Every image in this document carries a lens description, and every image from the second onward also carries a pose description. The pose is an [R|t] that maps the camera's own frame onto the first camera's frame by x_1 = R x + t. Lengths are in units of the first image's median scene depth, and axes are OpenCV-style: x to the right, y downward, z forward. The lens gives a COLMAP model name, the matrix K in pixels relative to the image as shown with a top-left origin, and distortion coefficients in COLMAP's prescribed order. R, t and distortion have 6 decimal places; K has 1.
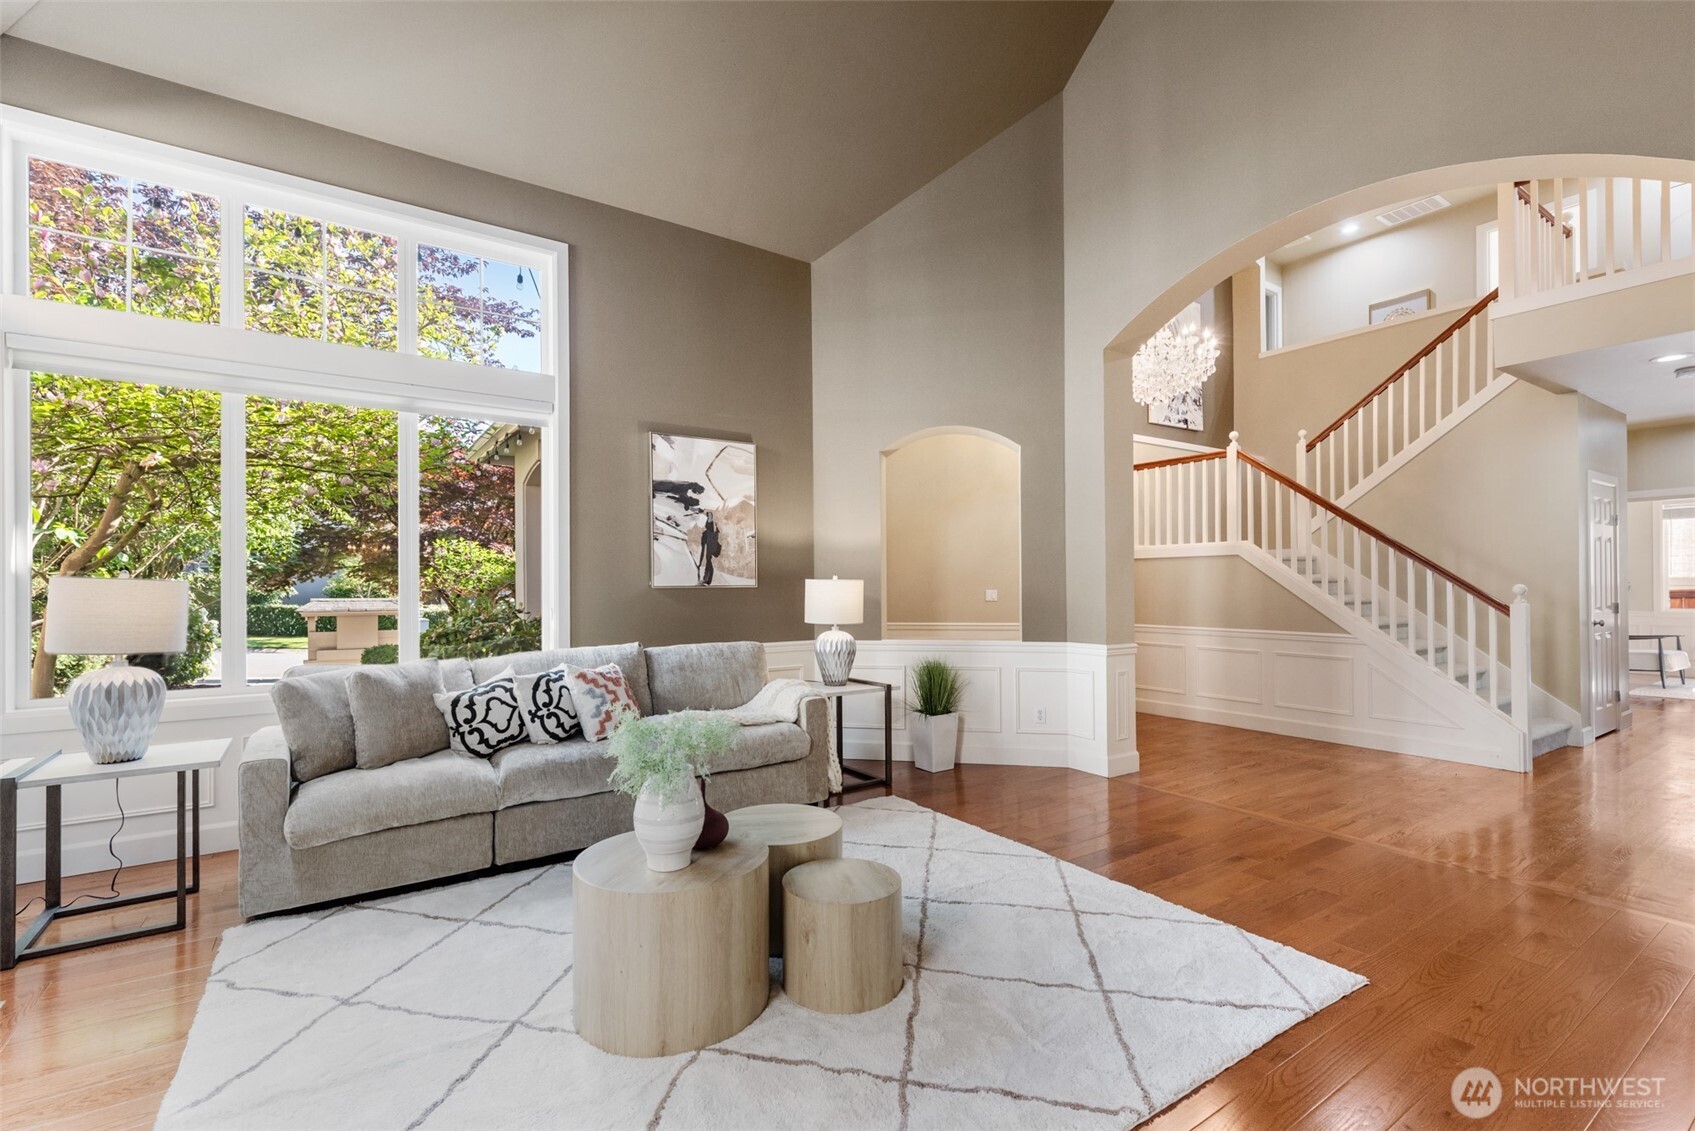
lens RADIAL K [[746.8, 0, 846.7], [0, 746.8, 581.1], [0, 0, 1]] dist [0.006263, -0.000372]
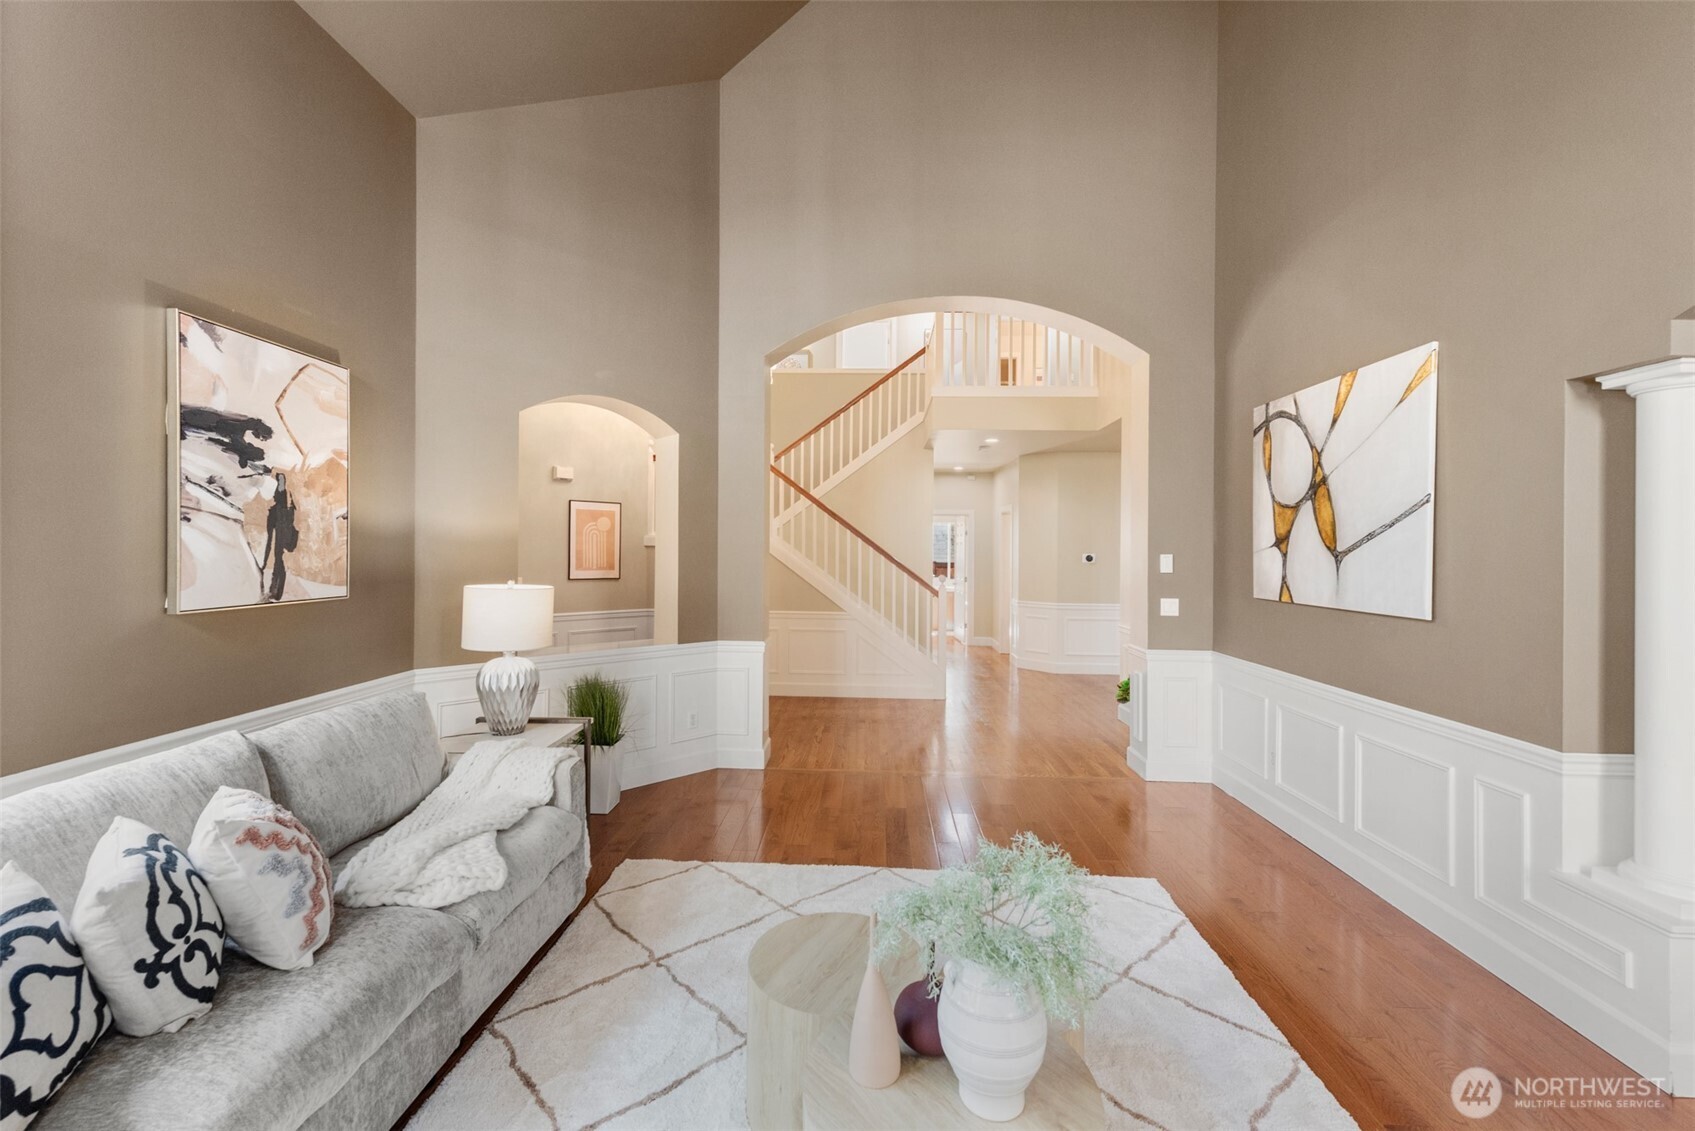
lens RADIAL K [[699.1, 0, 841.5], [0, 699.1, 548.9], [0, 0, 1]] dist [0.001839, -0.001856]
pose [[0.594783, 0.013488, 0.803773, -0.362855], [-0.019540, 0.999806, -0.002318, -0.041962], [-0.803649, -0.014327, 0.594931, 0.336571]]
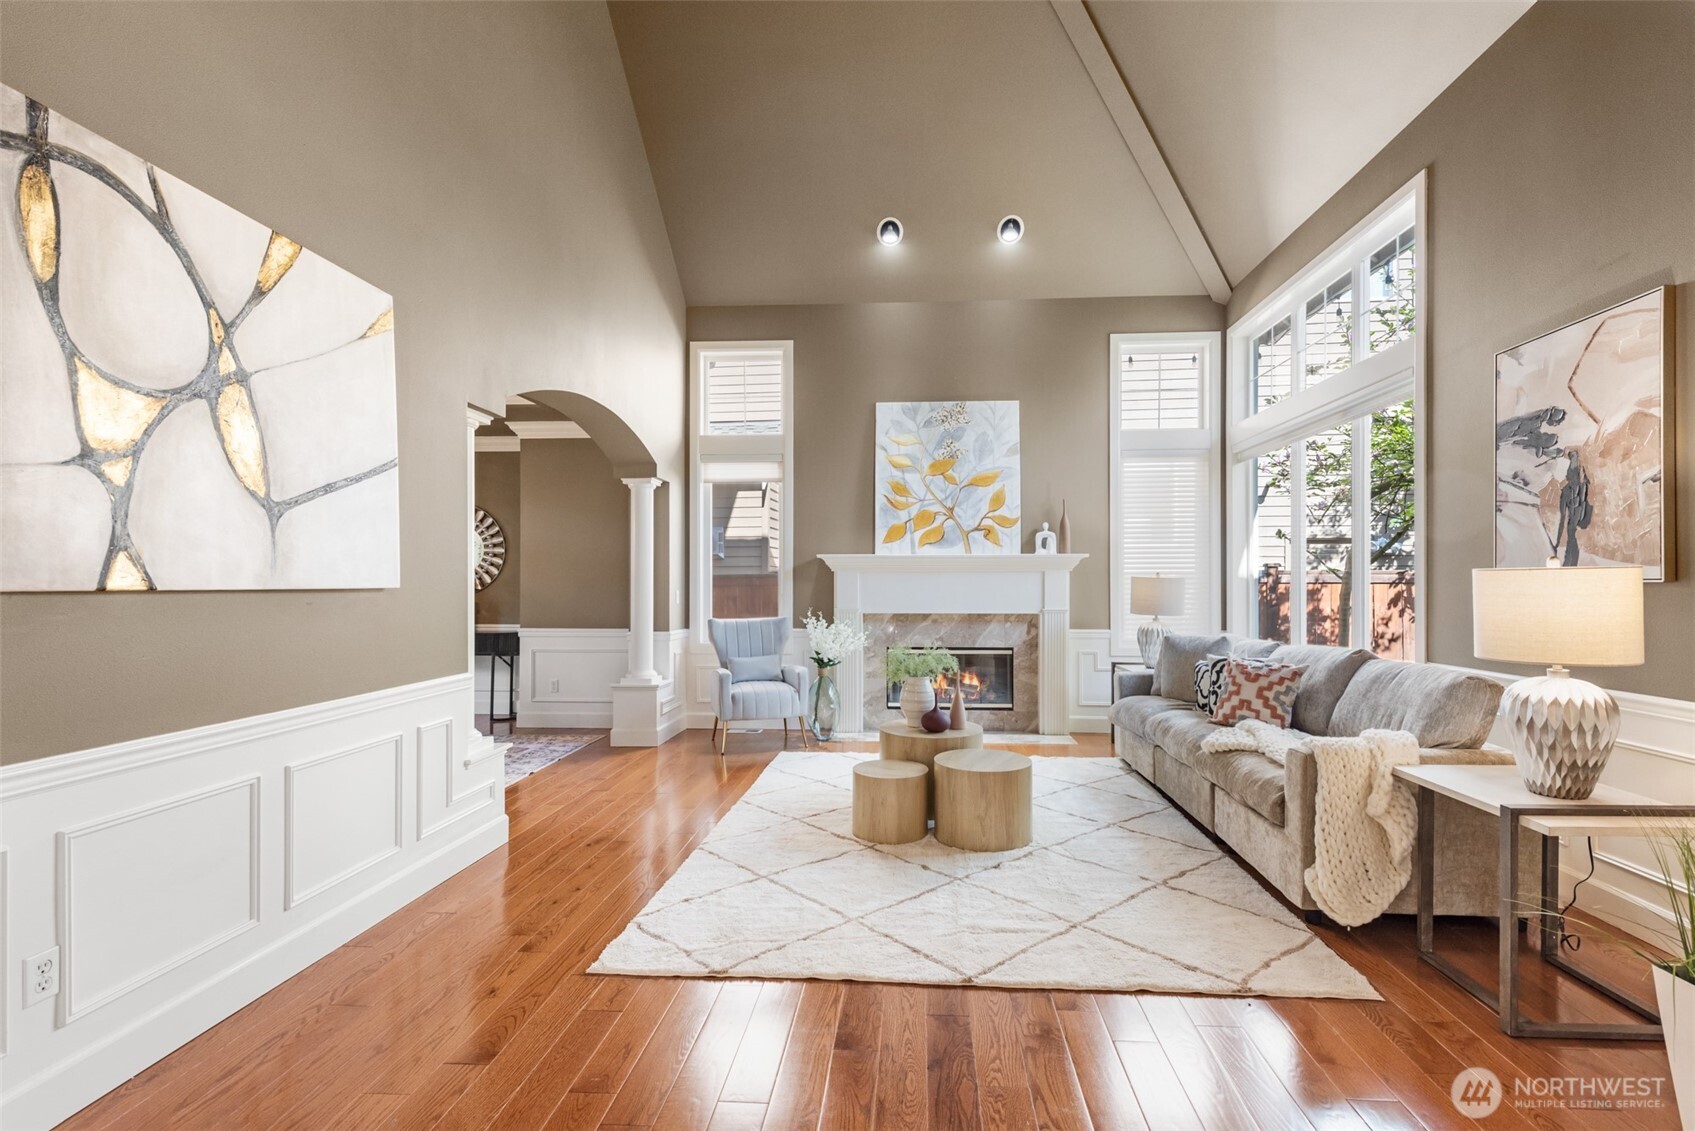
lens RADIAL K [[746.8, 0, 861.0], [0, 746.8, 577.7], [0, 0, 1]] dist [0.006263, -0.000372]
pose [[-0.613664, -0.000365, -0.789567, 0.615561], [0.009619, 0.999922, -0.007938, 0.004324], [0.789508, -0.012466, -0.613613, 0.931327]]
